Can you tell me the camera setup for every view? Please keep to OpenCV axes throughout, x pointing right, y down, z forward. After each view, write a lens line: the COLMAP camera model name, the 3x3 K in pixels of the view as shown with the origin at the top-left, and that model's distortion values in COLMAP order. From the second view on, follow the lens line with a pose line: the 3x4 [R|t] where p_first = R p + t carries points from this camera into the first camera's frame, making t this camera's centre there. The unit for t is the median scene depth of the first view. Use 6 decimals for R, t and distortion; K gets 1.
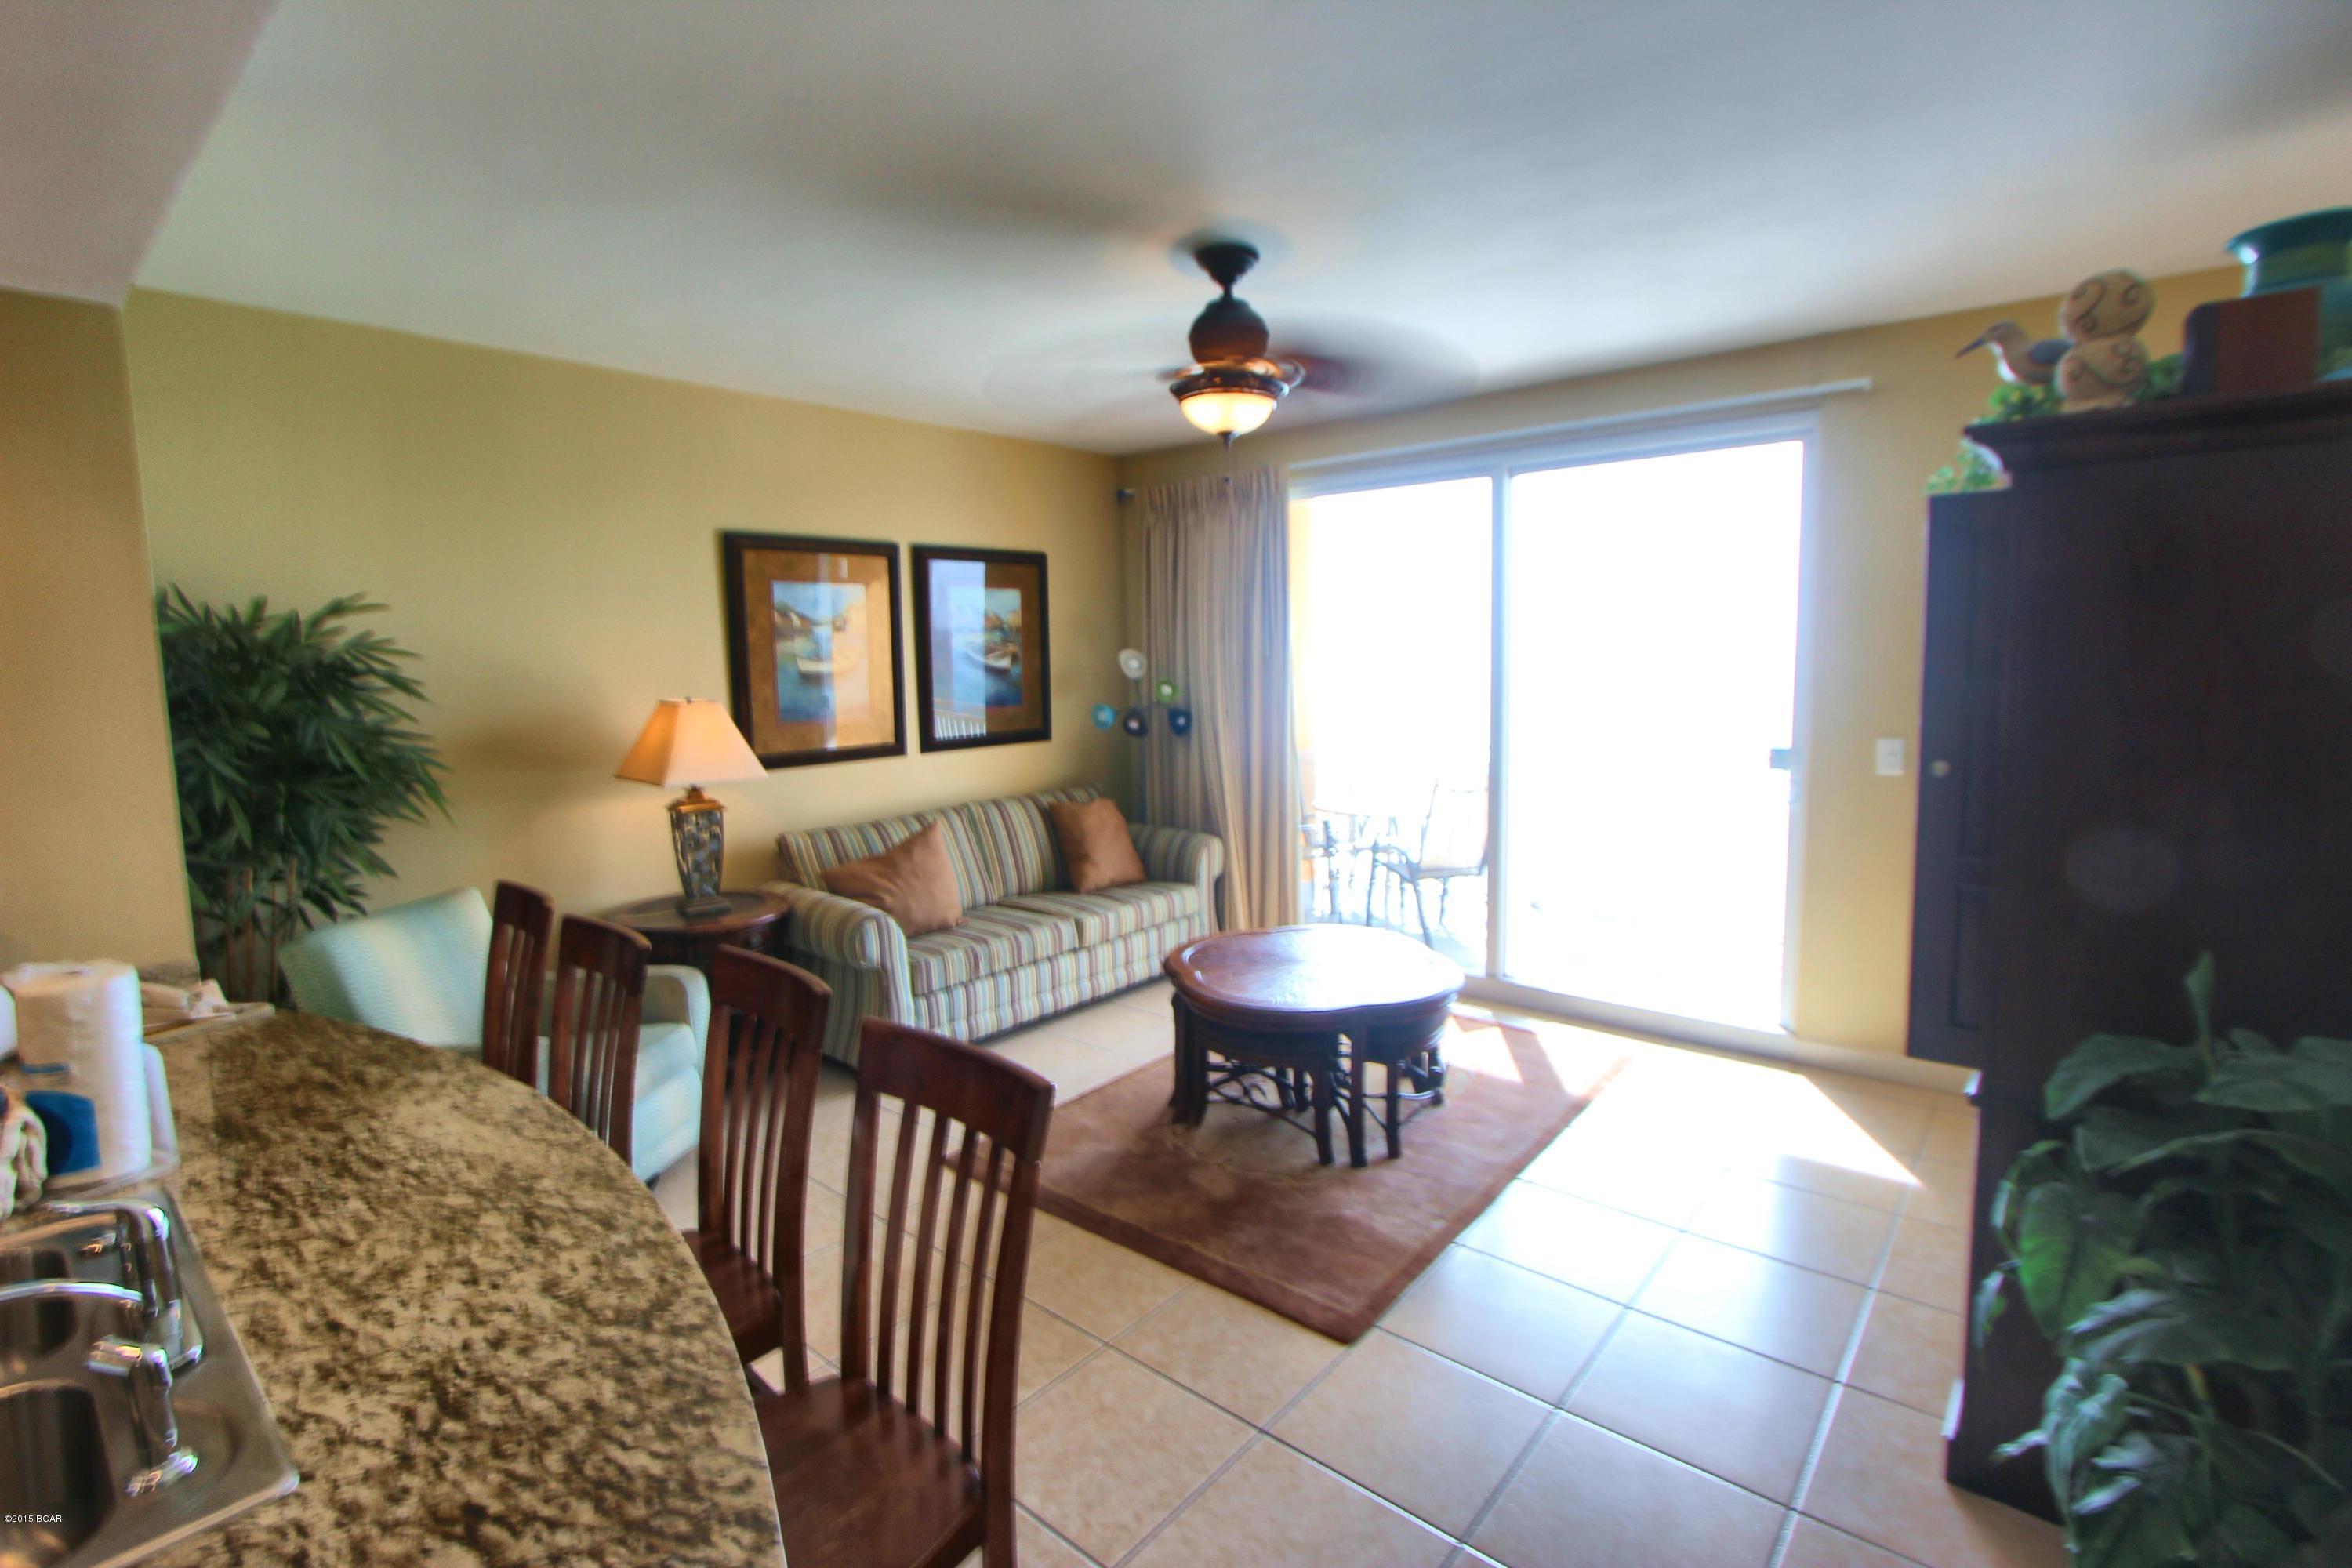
lens RADIAL K [[1081.2, 0, 1192.0], [0, 1081.2, 765.7], [0, 0, 1]] dist [-0.020991, 0.004801]
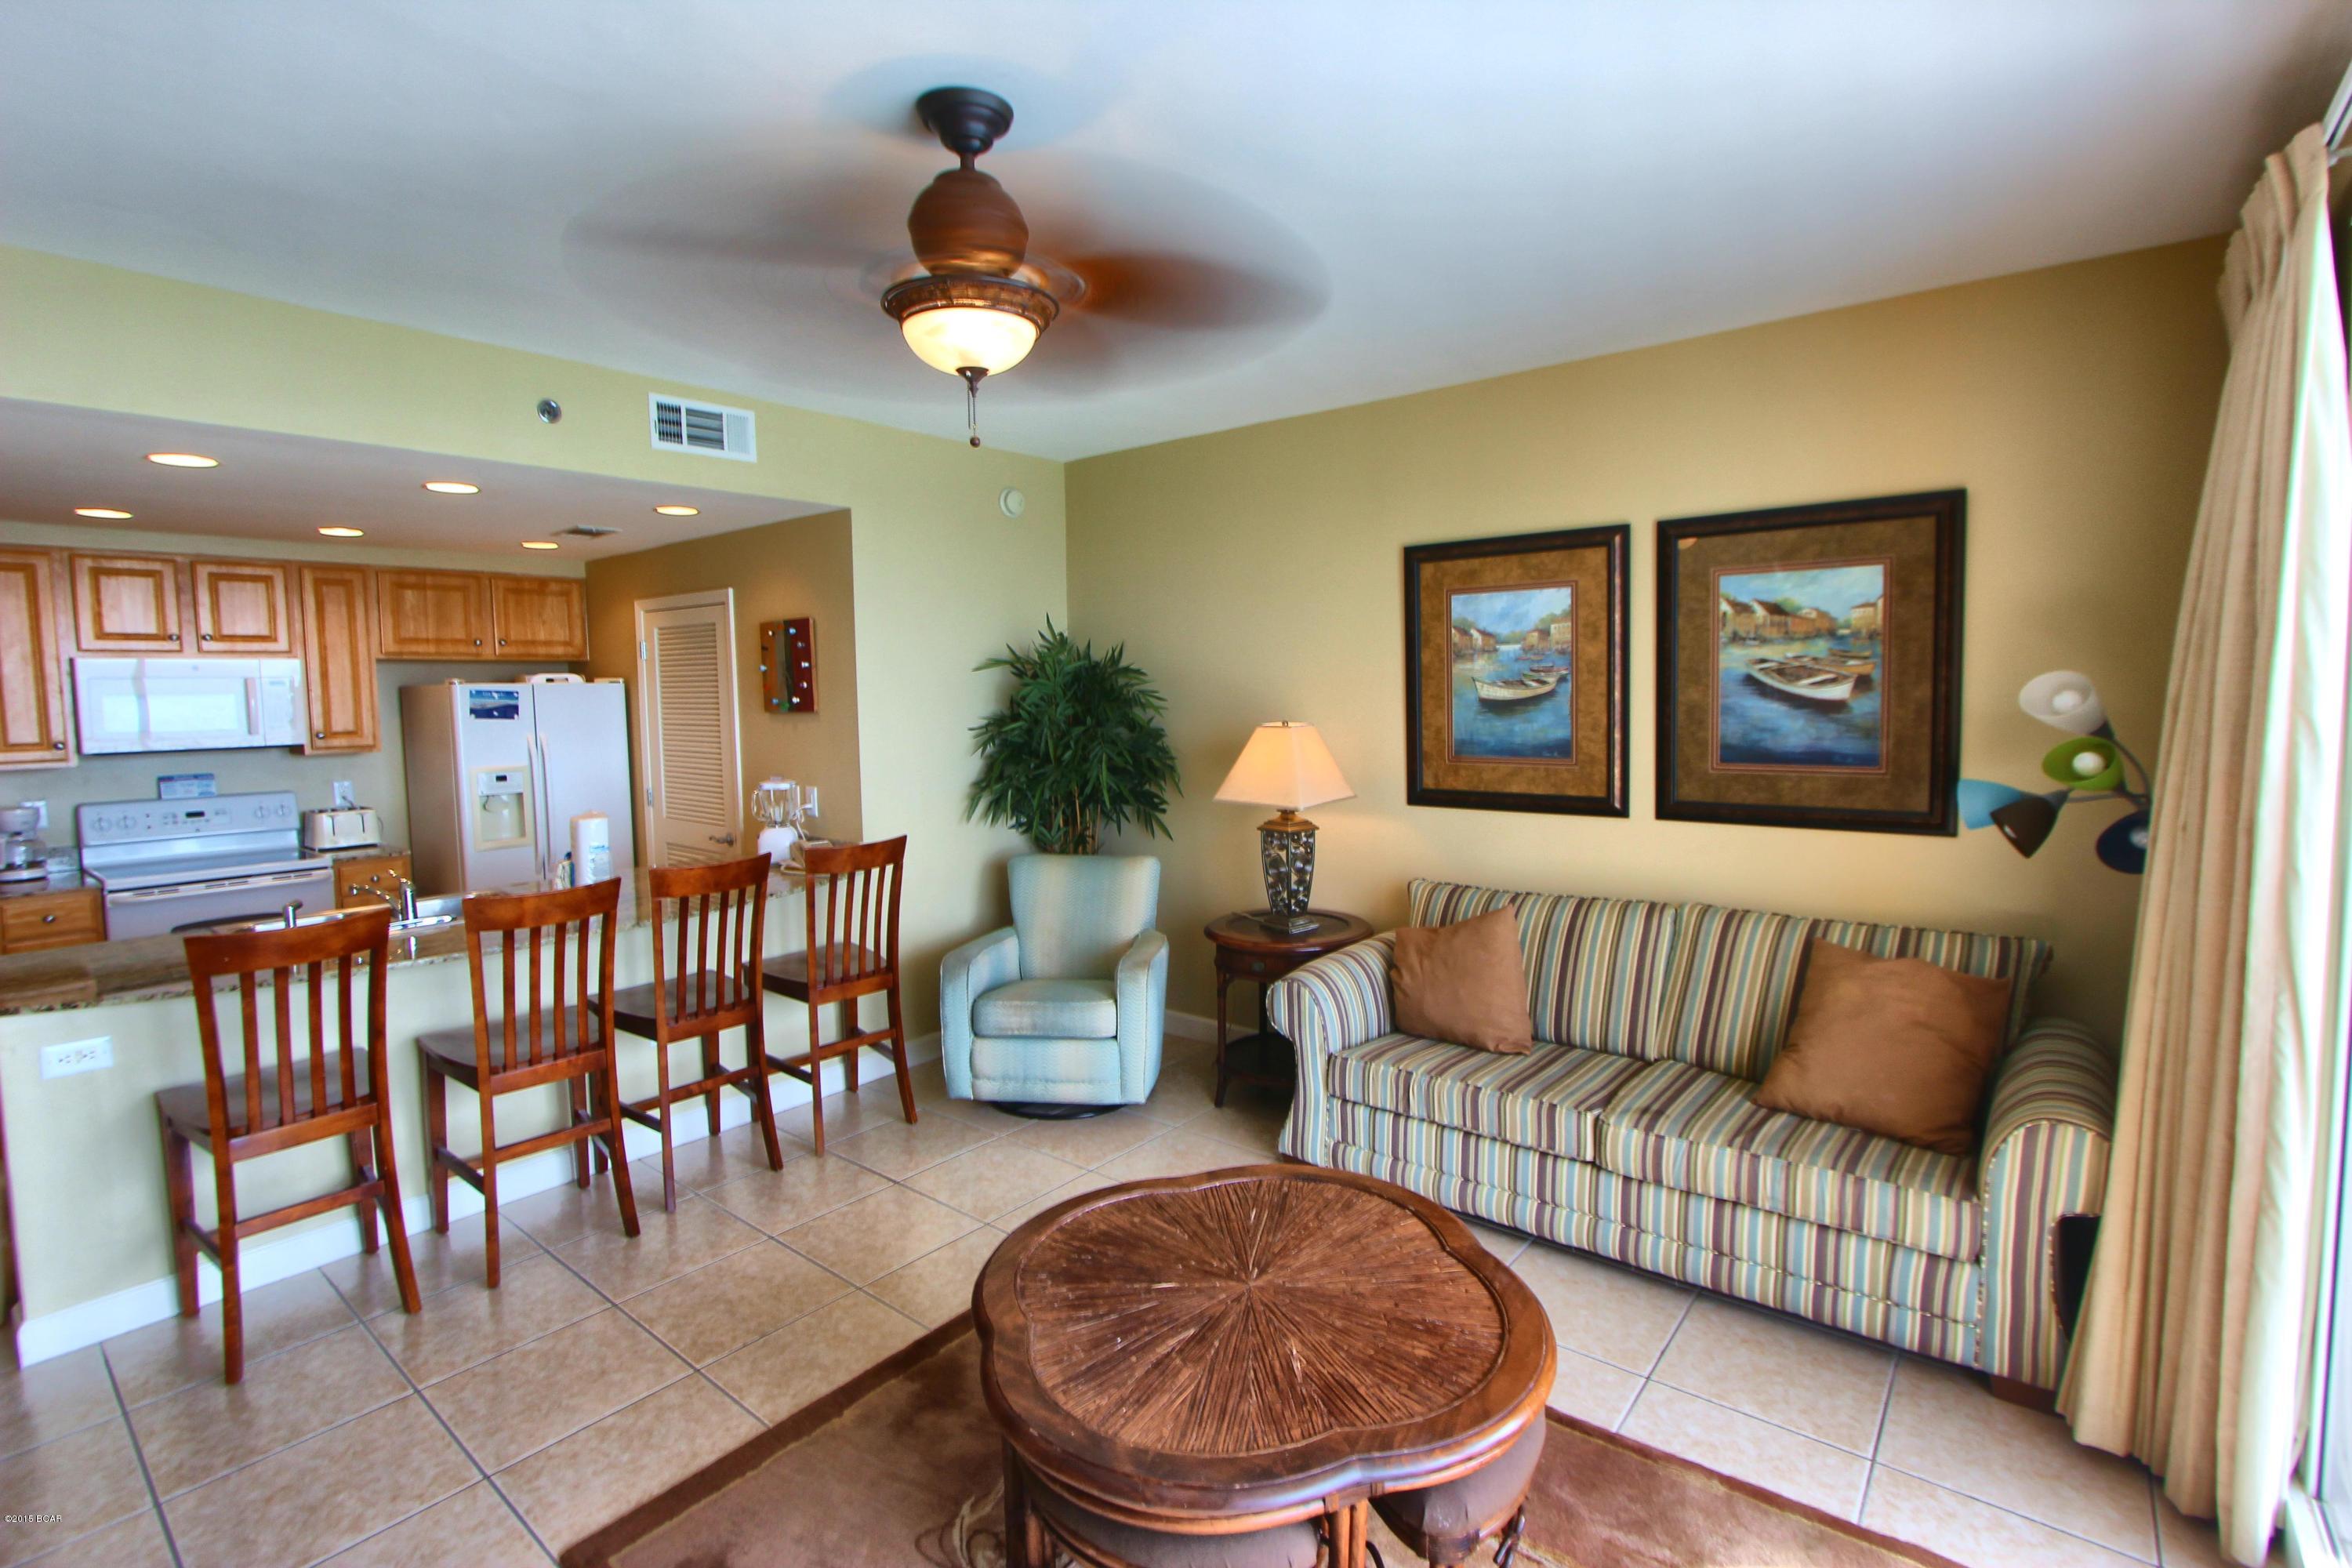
lens RADIAL K [[1081.2, 0, 1192.0], [0, 1081.2, 765.7], [0, 0, 1]] dist [-0.020991, 0.004801]
pose [[0.017574, 0.092386, -0.995568, 0.742860], [-0.088698, 0.991940, 0.090483, -0.139092], [0.995904, 0.086714, 0.025627, 1.155806]]
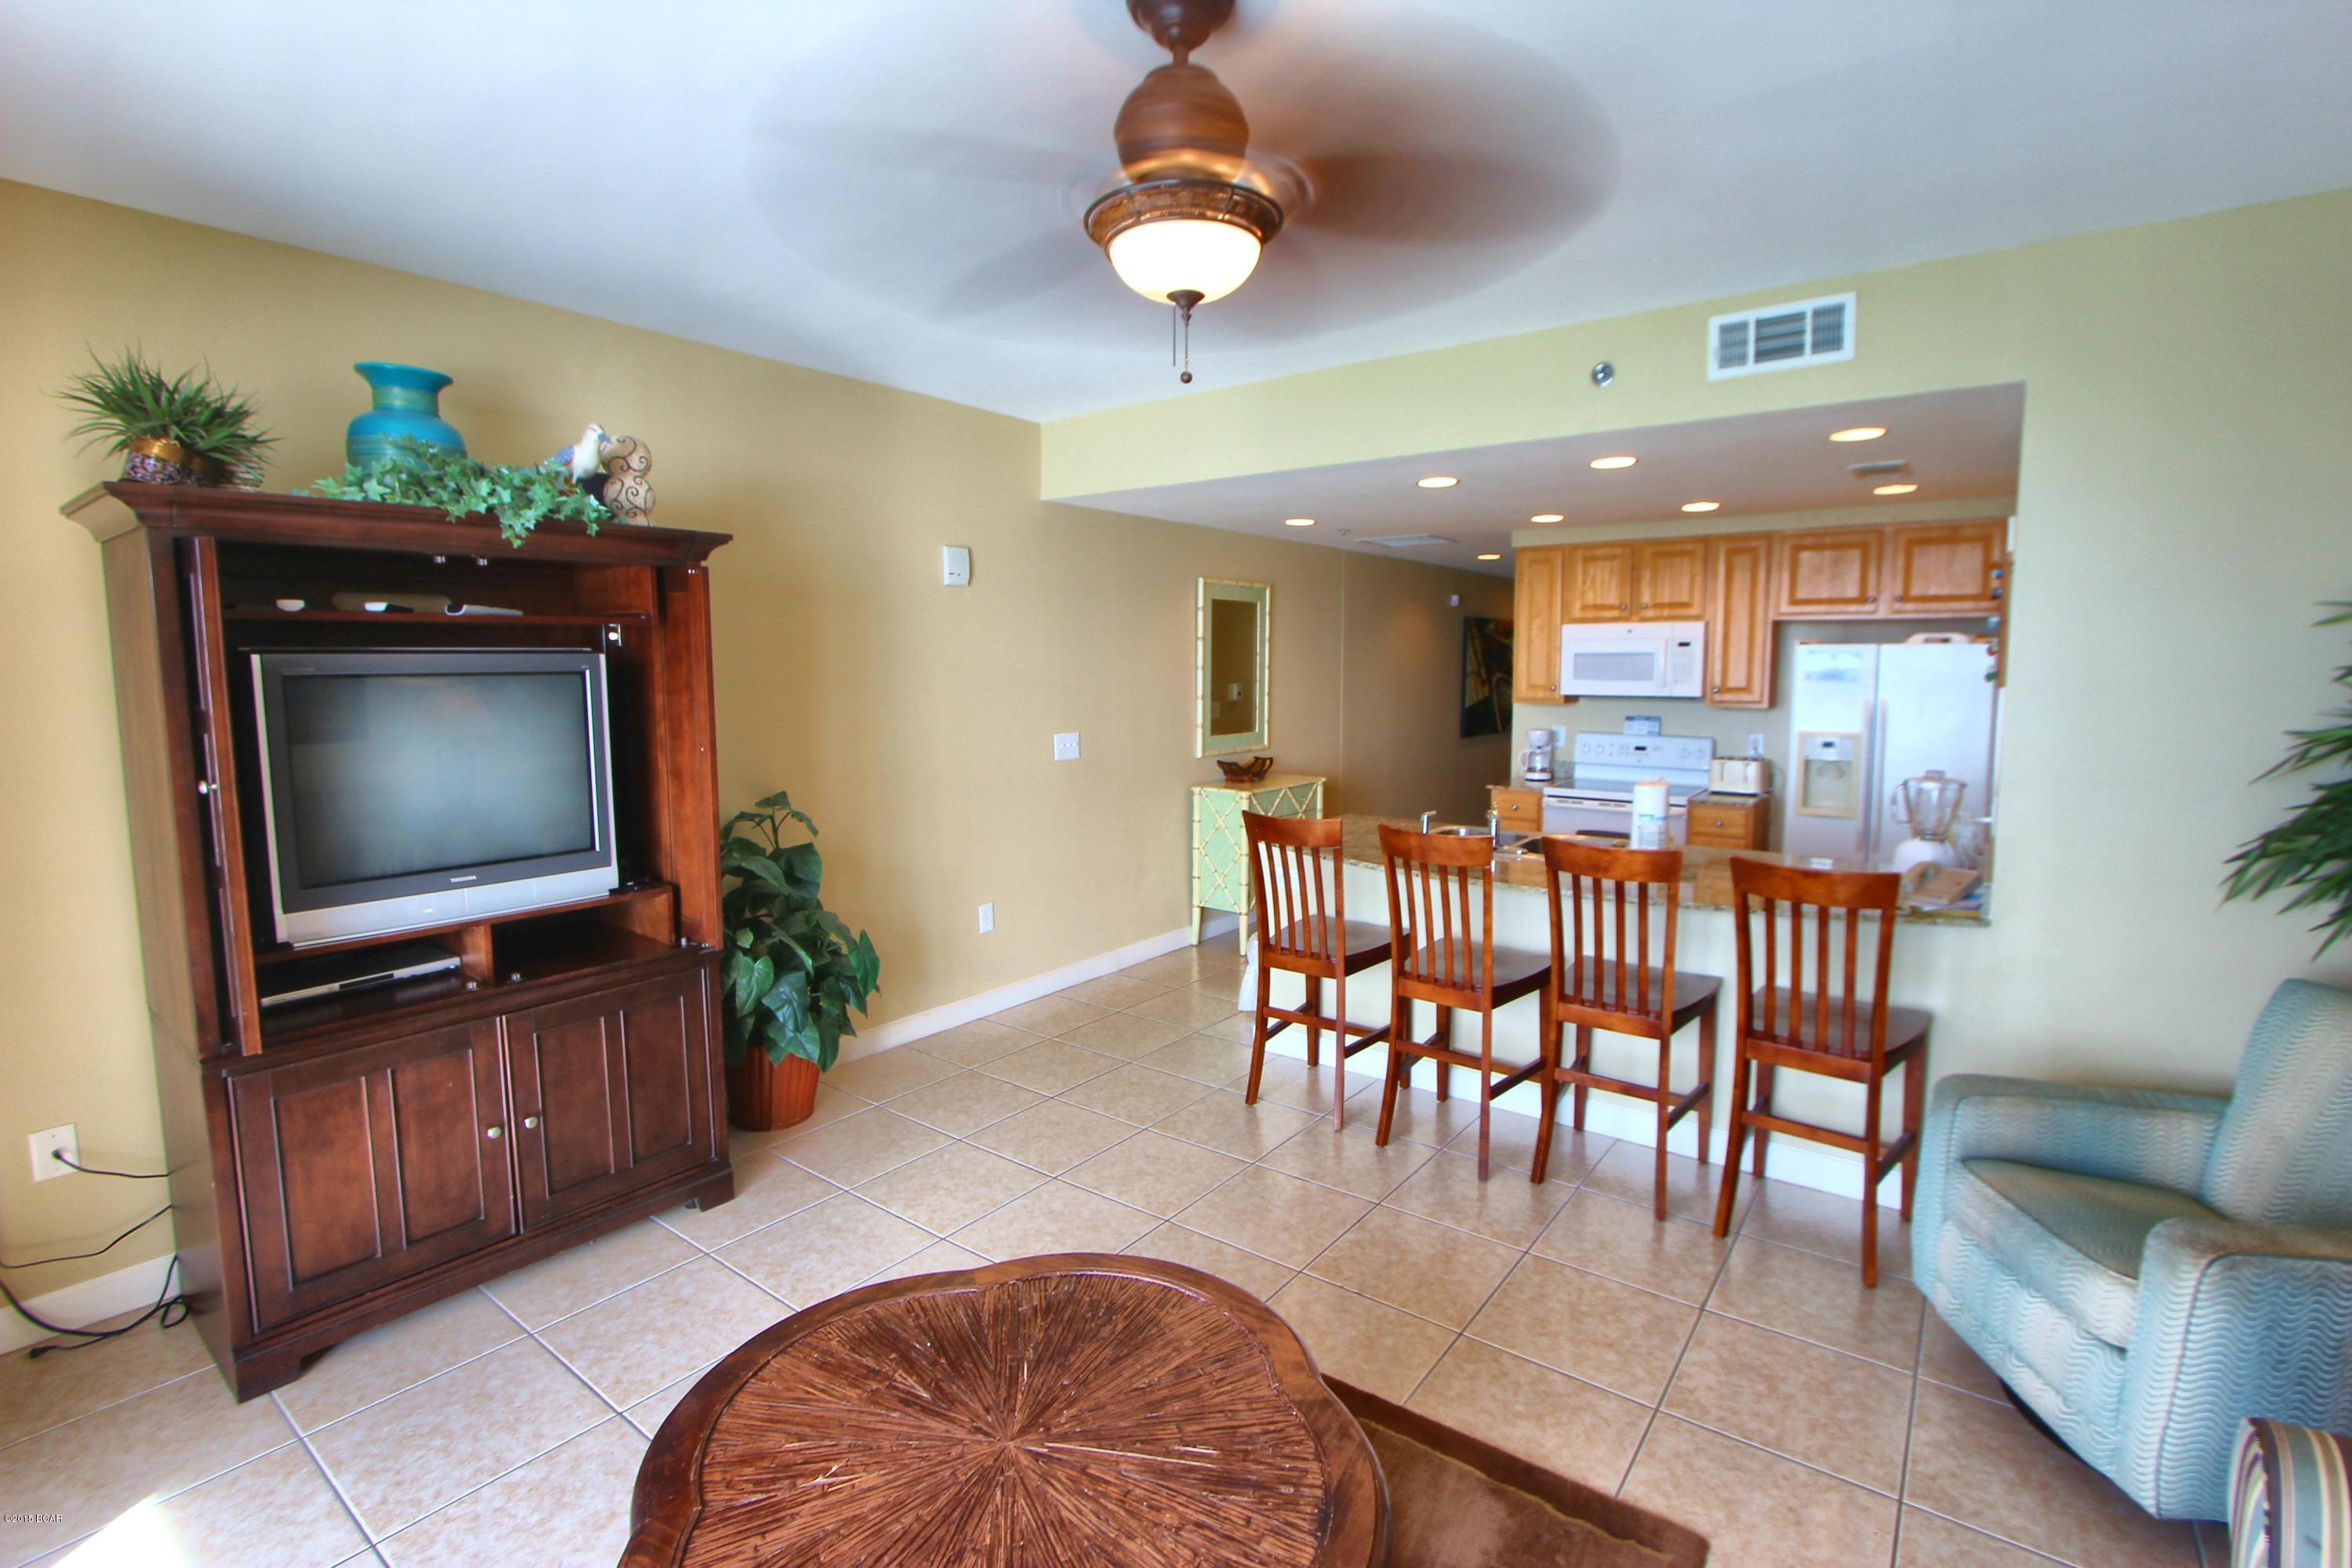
lens RADIAL K [[1081.2, 0, 1192.0], [0, 1081.2, 765.7], [0, 0, 1]] dist [-0.020991, 0.004801]
pose [[-0.998459, 0.026416, -0.048809, 0.065931], [0.016055, 0.979336, 0.201601, -0.178868], [0.053126, 0.200507, -0.978251, 1.656806]]
